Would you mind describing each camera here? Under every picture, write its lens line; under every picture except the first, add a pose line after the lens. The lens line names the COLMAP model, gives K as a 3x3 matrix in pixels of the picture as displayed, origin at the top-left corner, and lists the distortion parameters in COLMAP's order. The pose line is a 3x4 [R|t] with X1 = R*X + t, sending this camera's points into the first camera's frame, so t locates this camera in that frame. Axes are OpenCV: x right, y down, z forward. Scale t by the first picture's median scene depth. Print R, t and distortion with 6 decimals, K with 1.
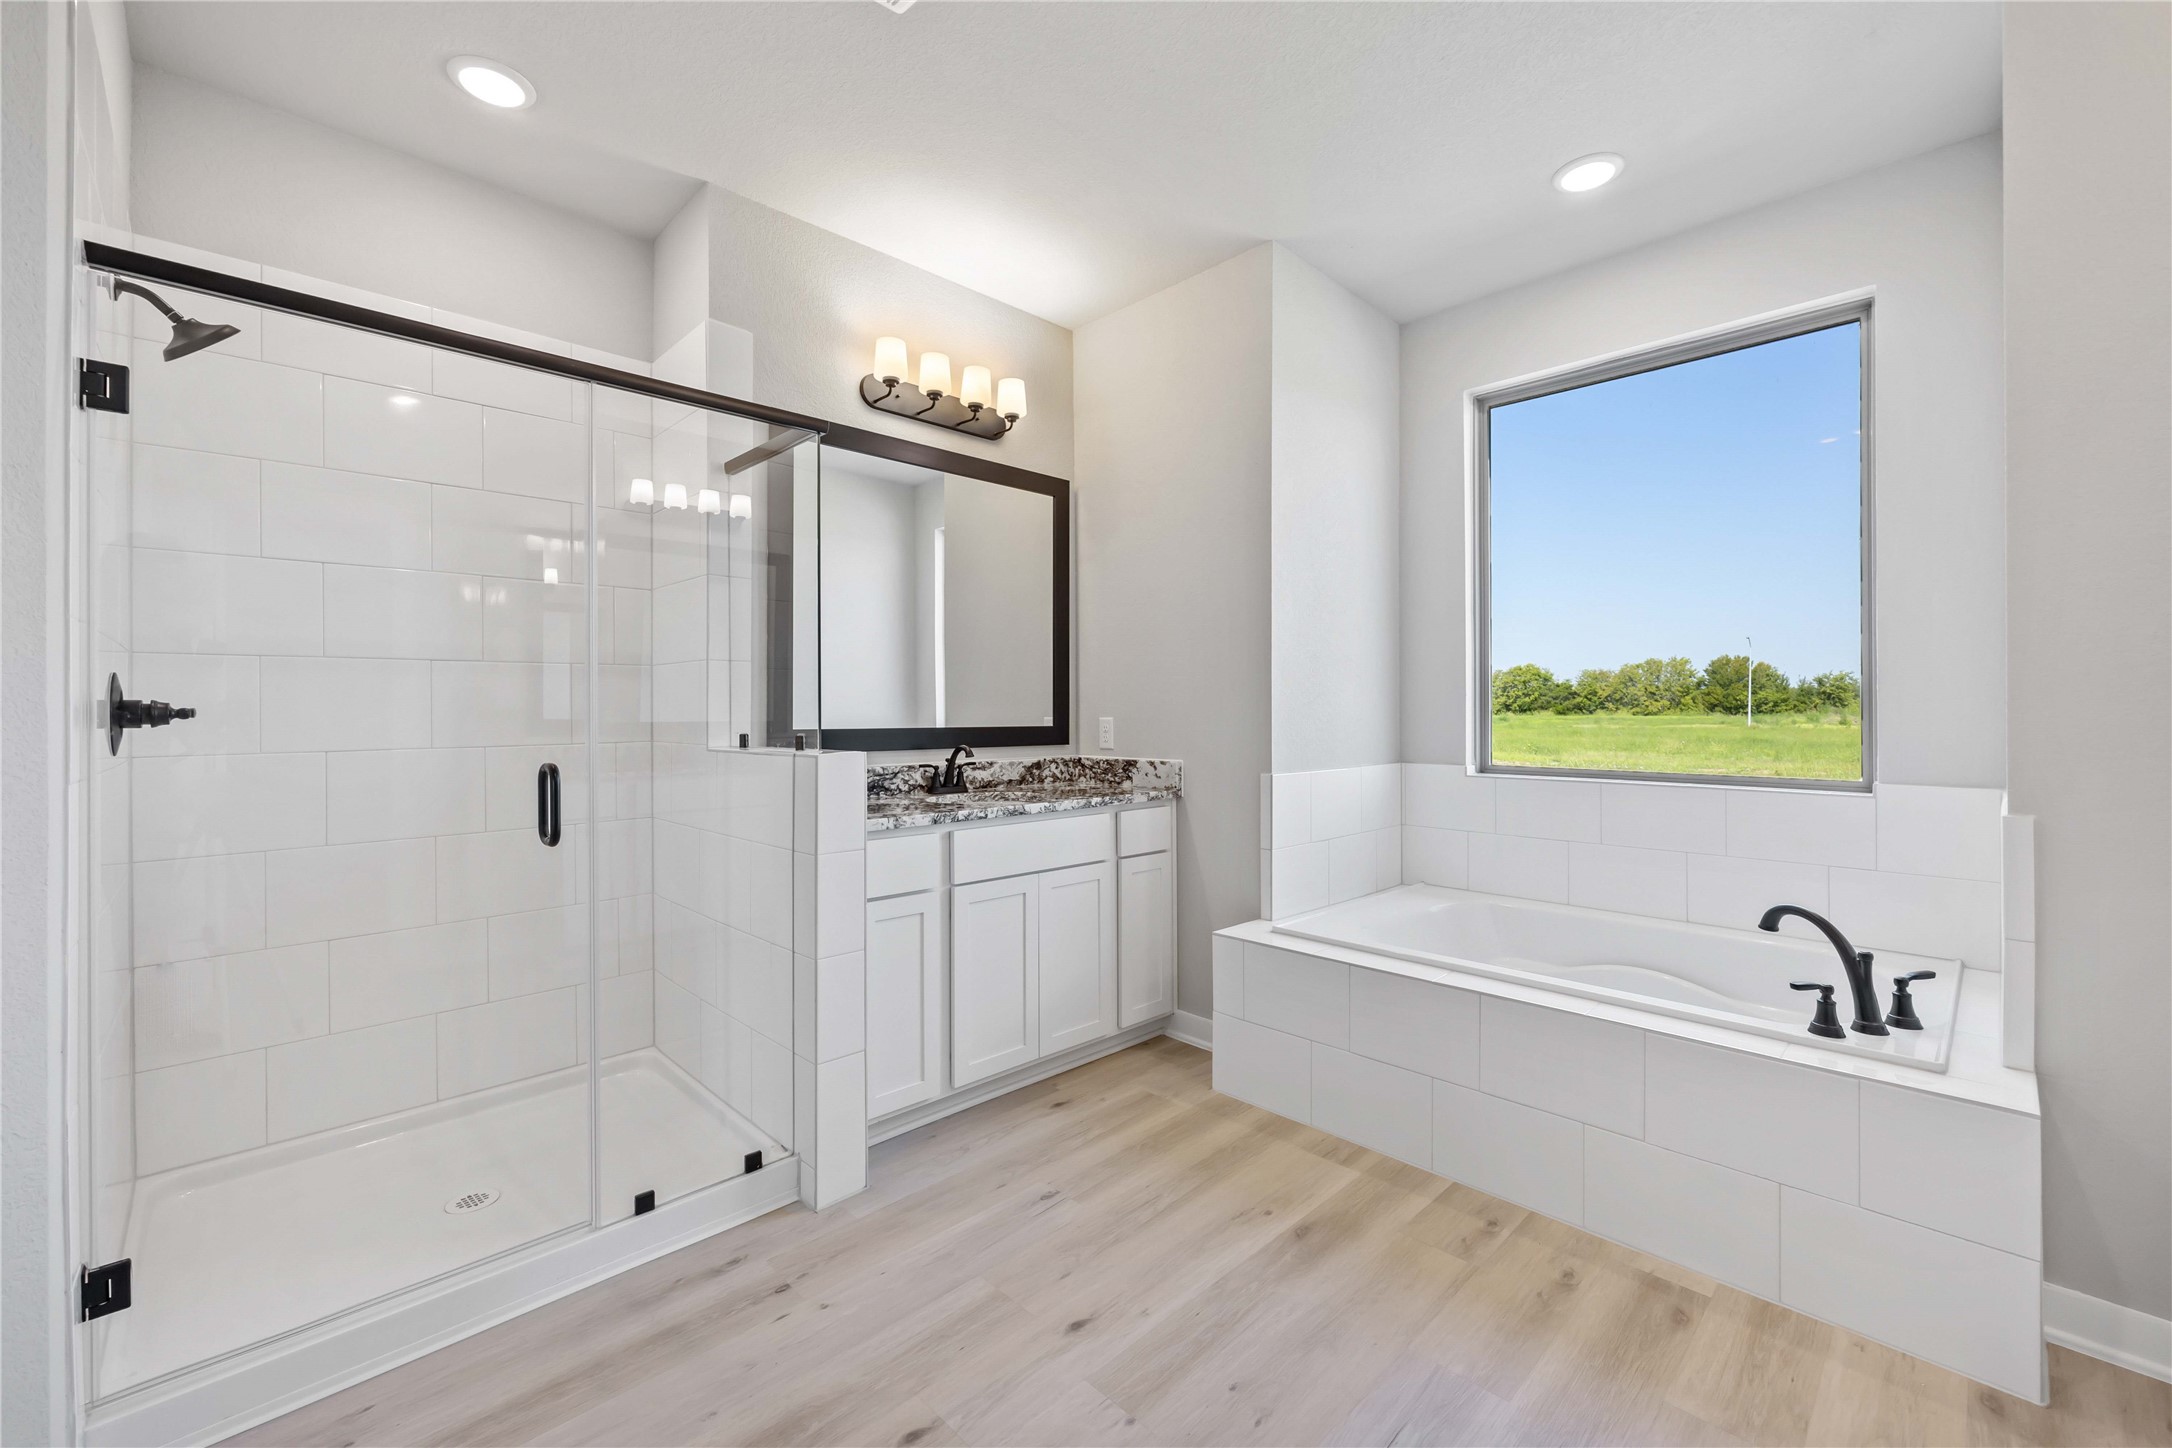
lens RADIAL K [[869.7, 0, 1066.5], [0, 869.7, 681.1], [0, 0, 1]] dist [-0.004221, 0.000162]
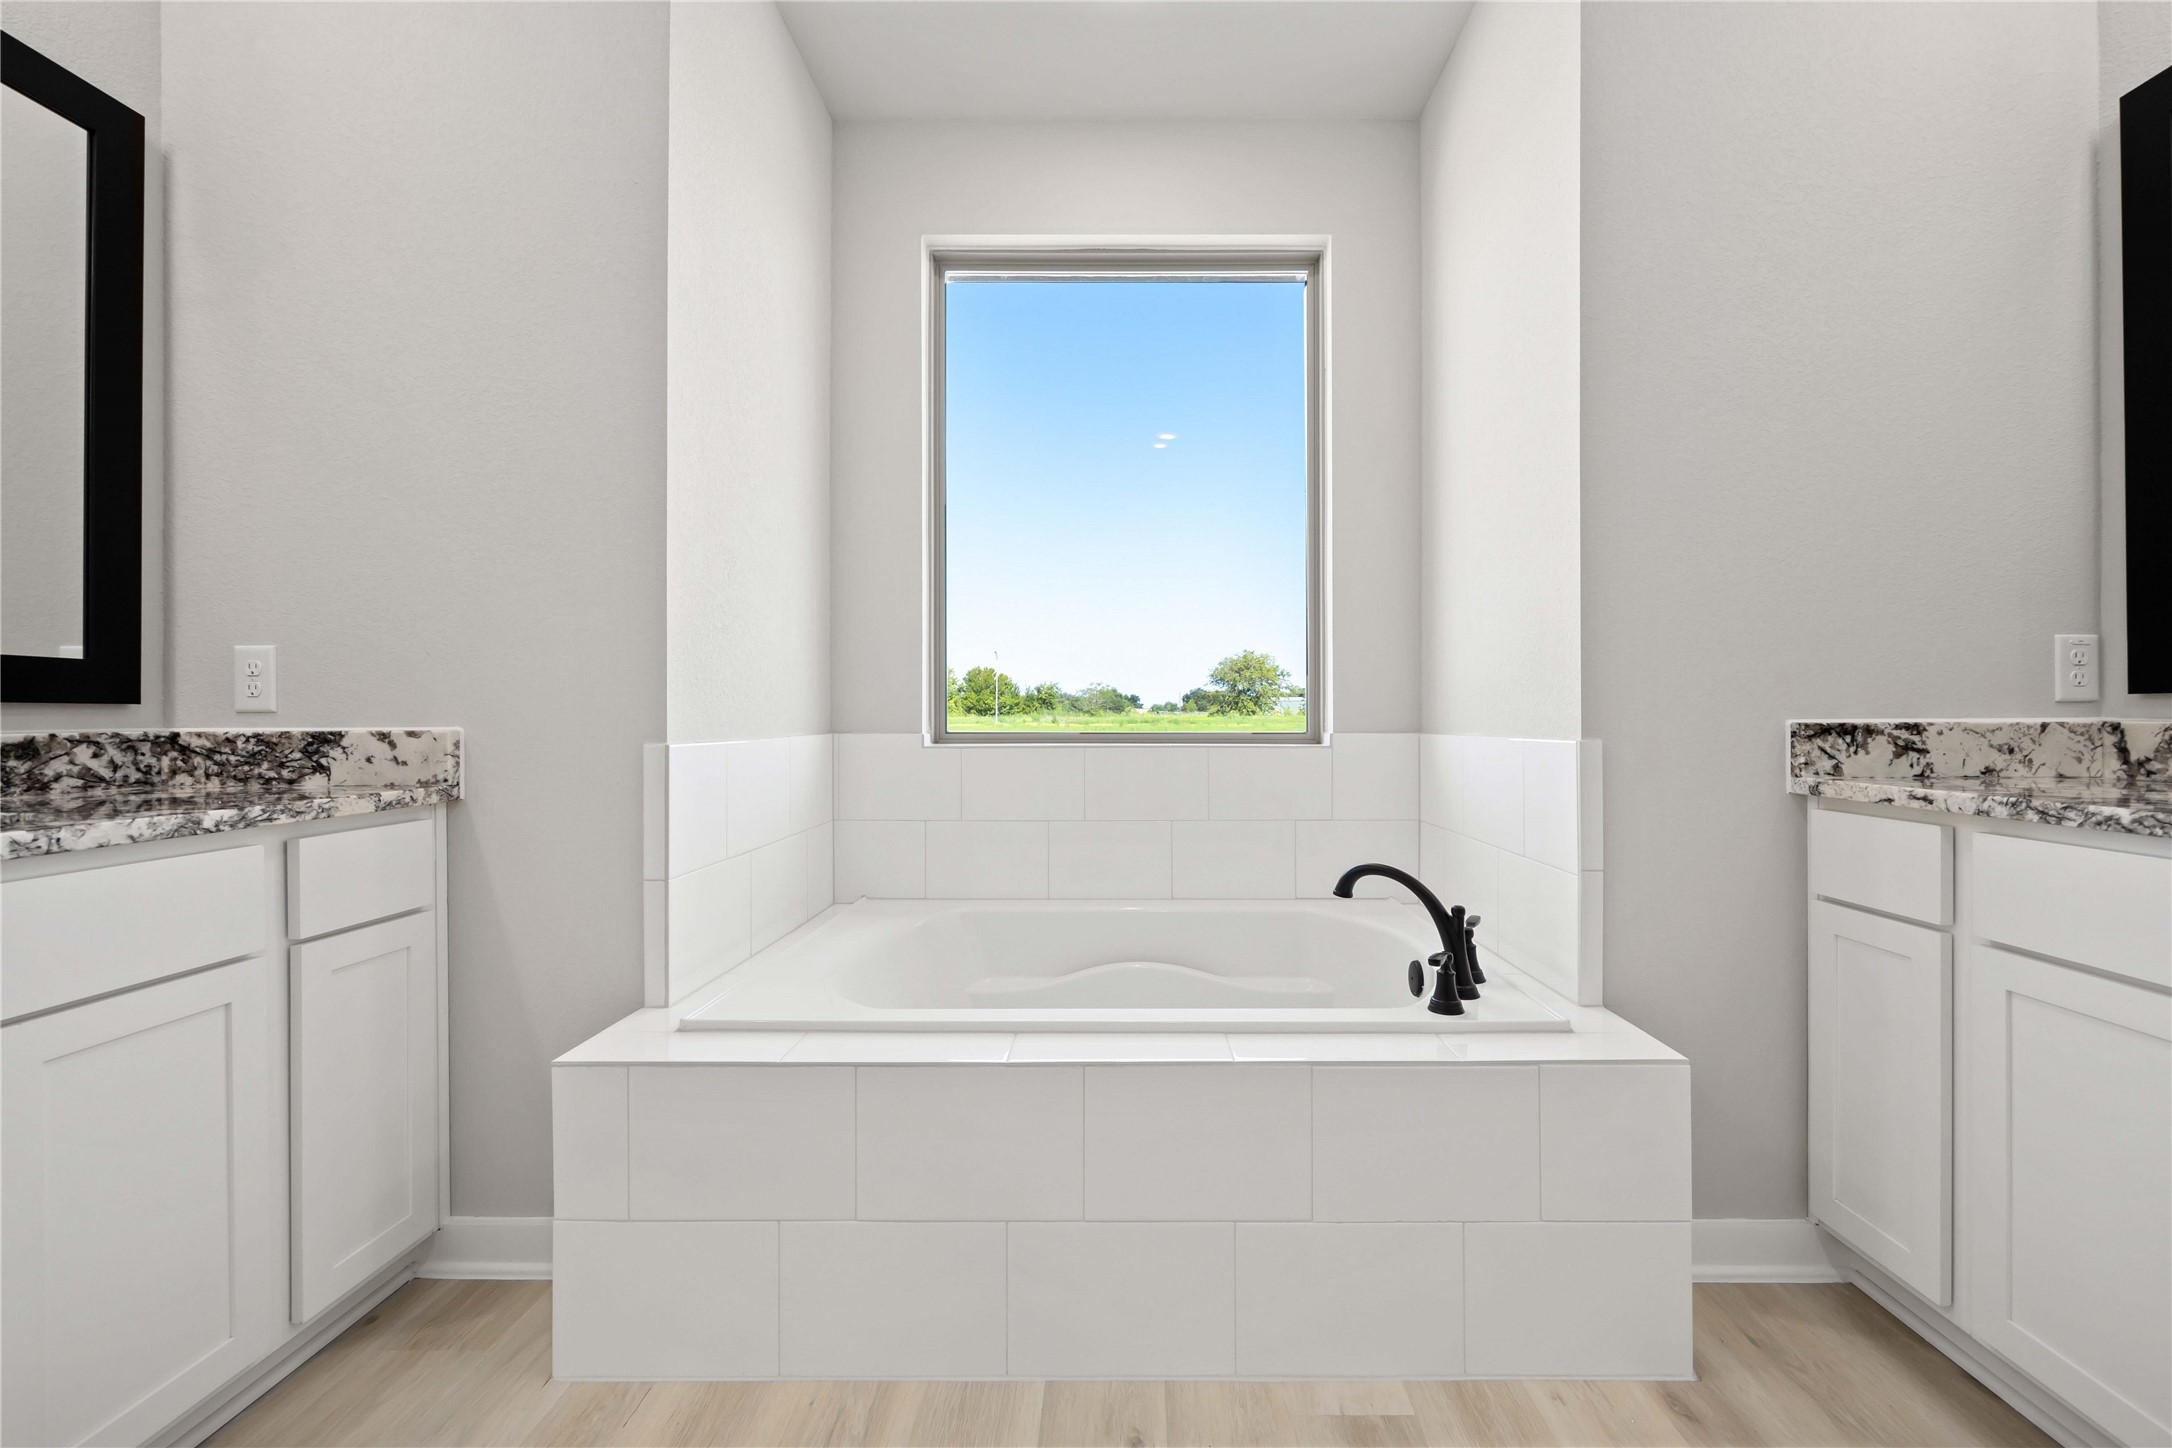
lens RADIAL K [[869.7, 0, 1097.0], [0, 869.7, 721.2], [0, 0, 1]] dist [-0.004221, 0.000162]
pose [[0.686006, -0.000354, 0.727596, 0.018925], [-0.026836, 0.999307, 0.025788, 0.064738], [-0.727101, -0.037217, 0.685521, 0.384260]]
